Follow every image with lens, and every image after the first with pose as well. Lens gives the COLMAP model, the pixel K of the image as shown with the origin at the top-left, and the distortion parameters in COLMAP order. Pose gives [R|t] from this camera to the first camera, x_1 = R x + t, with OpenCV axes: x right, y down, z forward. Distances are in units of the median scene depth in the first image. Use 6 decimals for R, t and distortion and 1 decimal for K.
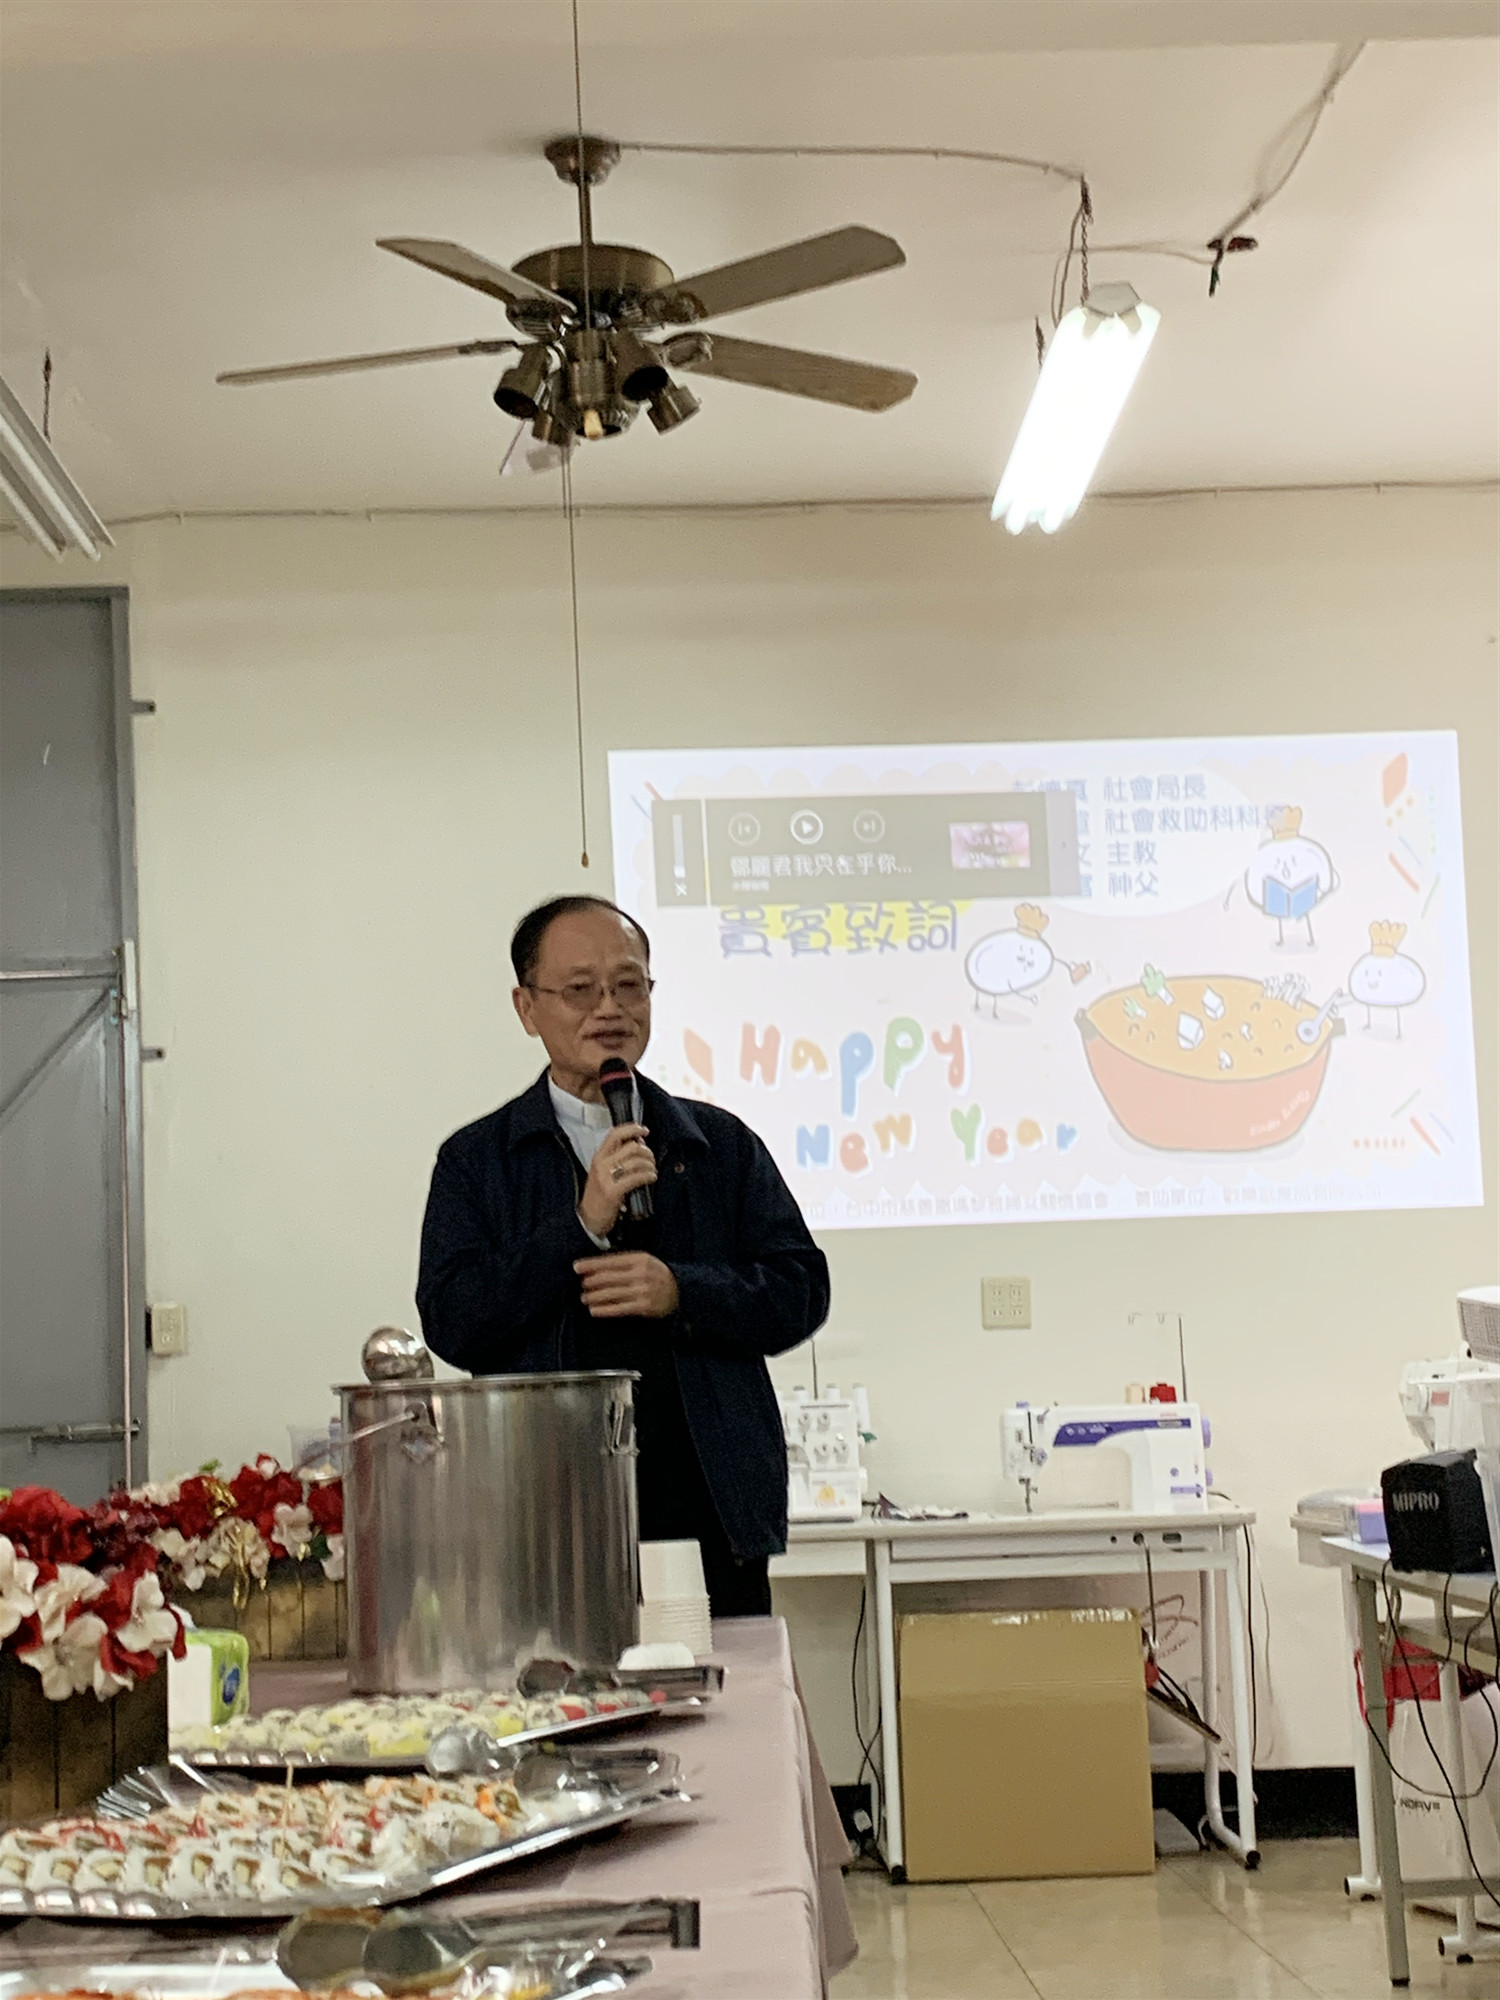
lens RADIAL K [[3182.7, 0, 784.2], [0, 3182.7, 927.9], [0, 0, 1]] dist [0.121492, 0.000000]
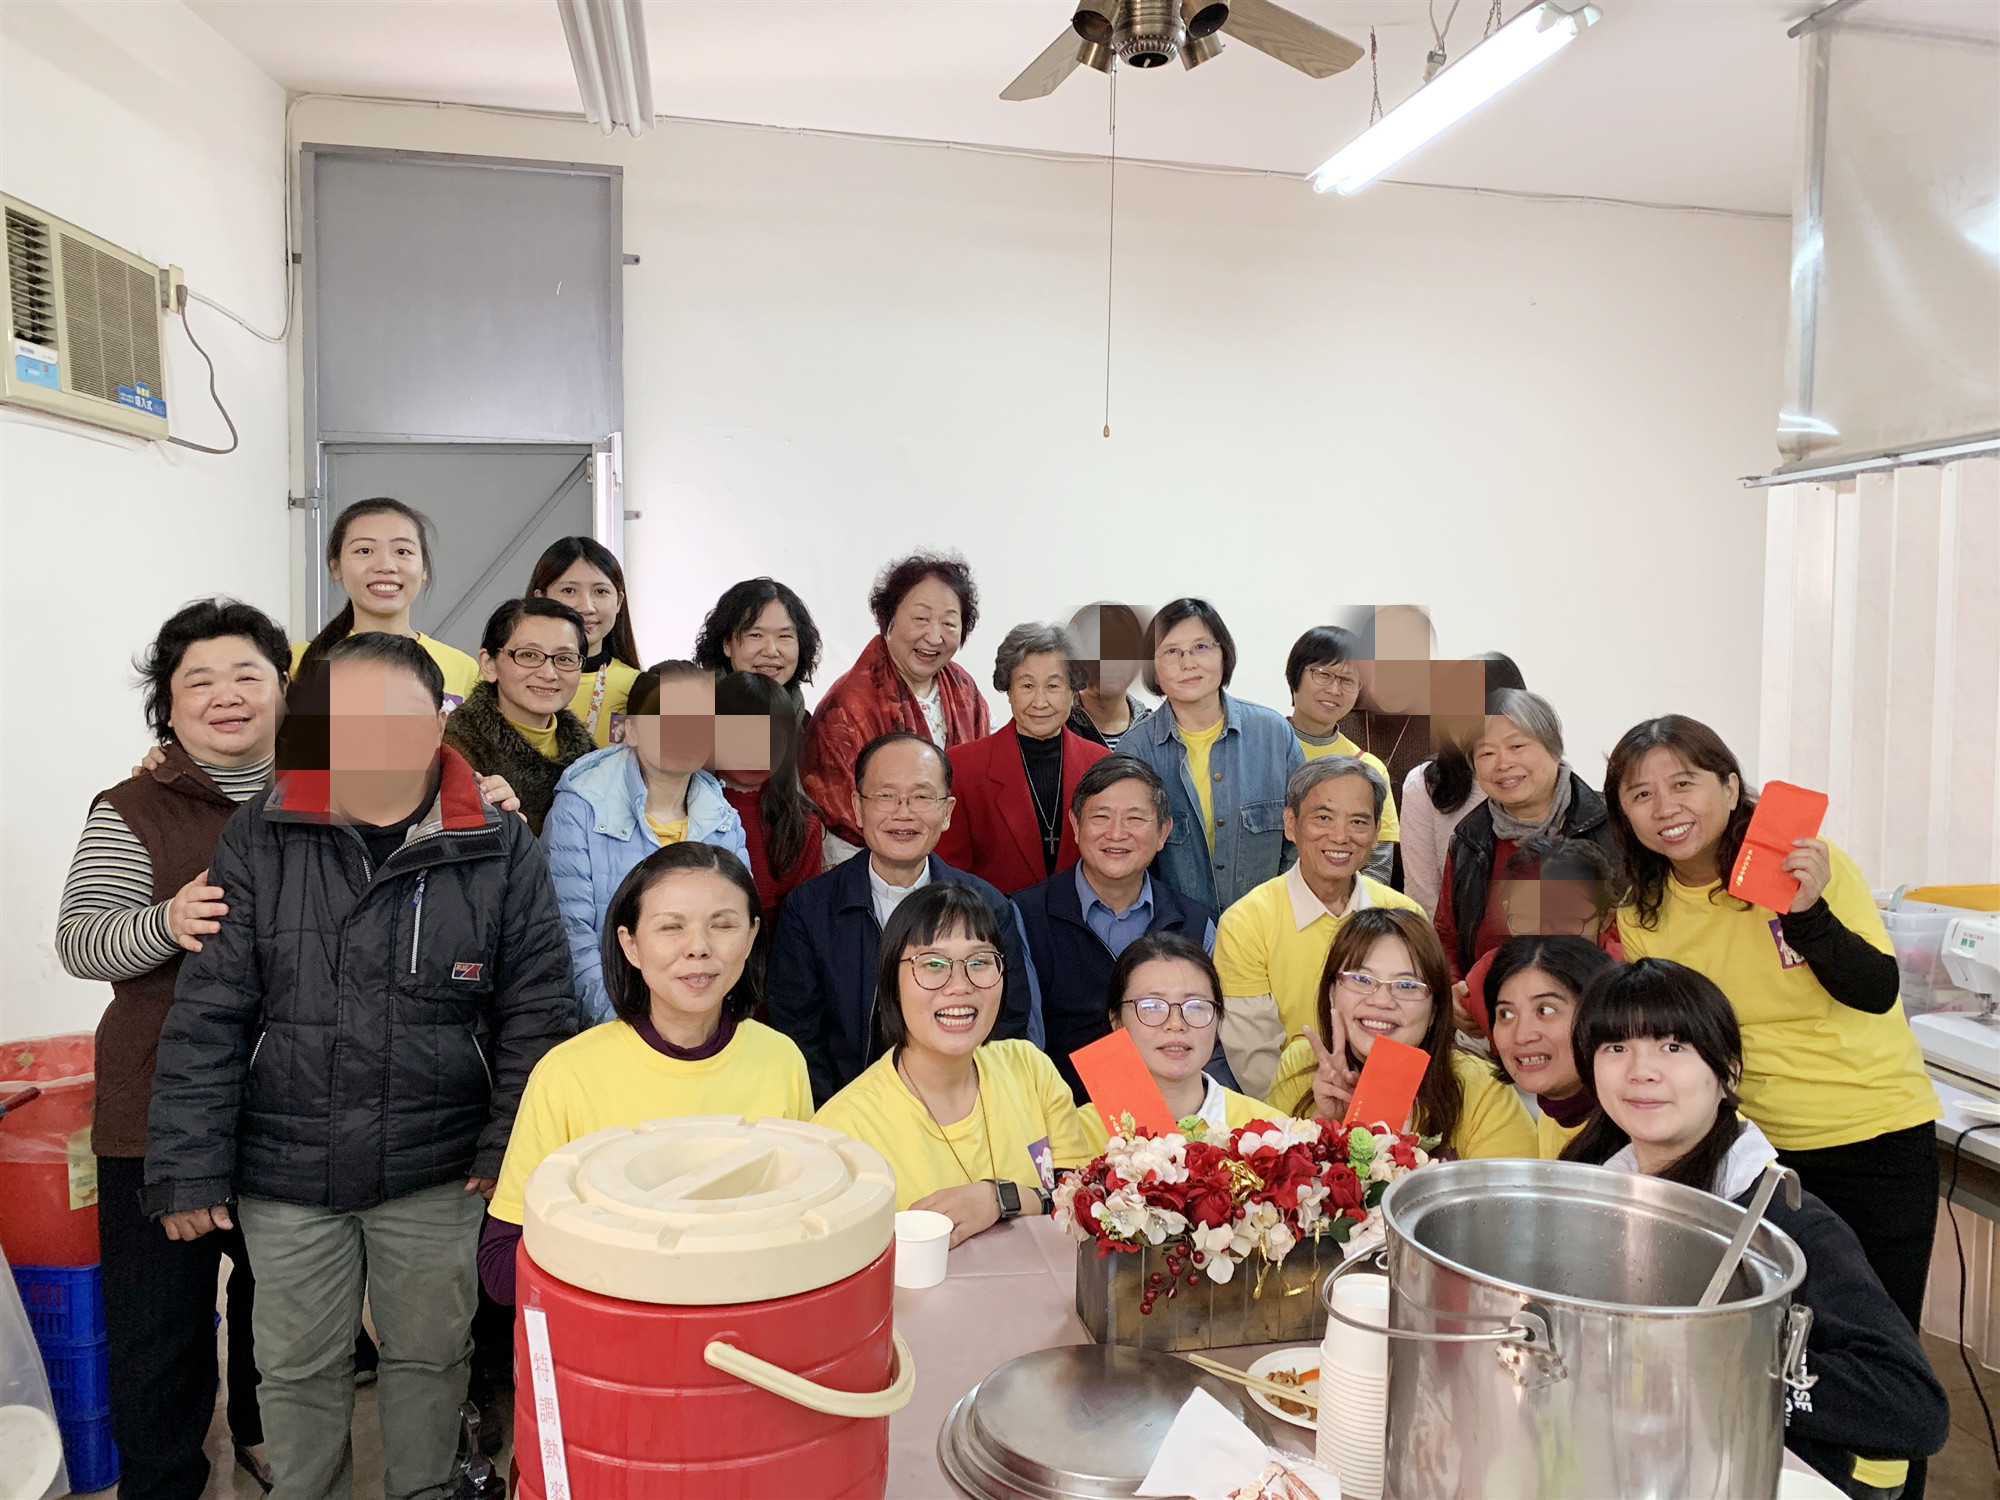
lens RADIAL K [[1533.4, 0, 1010.8], [0, 1533.4, 697.1], [0, 0, 1]] dist [0.024657, -0.031936]
pose [[0.982046, 0.048582, 0.182280, -0.160284], [-0.080444, 0.981858, 0.171708, -0.011640], [-0.170631, -0.183288, 0.968138, 0.316062]]
